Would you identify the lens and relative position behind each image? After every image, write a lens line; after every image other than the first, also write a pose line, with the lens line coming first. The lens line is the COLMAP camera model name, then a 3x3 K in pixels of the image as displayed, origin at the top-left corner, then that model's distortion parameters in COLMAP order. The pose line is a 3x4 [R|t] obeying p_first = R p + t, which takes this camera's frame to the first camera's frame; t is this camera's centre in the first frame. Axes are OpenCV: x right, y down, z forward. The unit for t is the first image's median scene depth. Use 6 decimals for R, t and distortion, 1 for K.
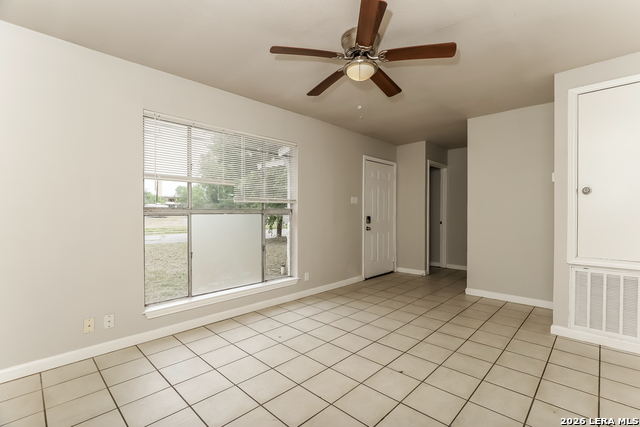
lens RADIAL K [[288.1, 0, 320.0], [0, 288.1, 213.5], [0, 0, 1]] dist [-0.002720, -0.000539]
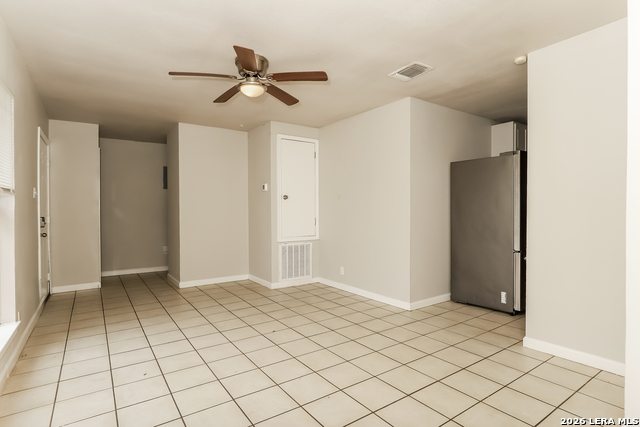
lens RADIAL K [[329.1, 0, 320.0], [0, 329.1, 213.5], [0, 0, 1]] dist [0.002298, 0.000595]
pose [[0.207603, 0.002341, 0.978210, -0.831768], [0.011933, 0.999917, -0.004925, 0.025224], [-0.978140, 0.012696, 0.207558, 0.364082]]
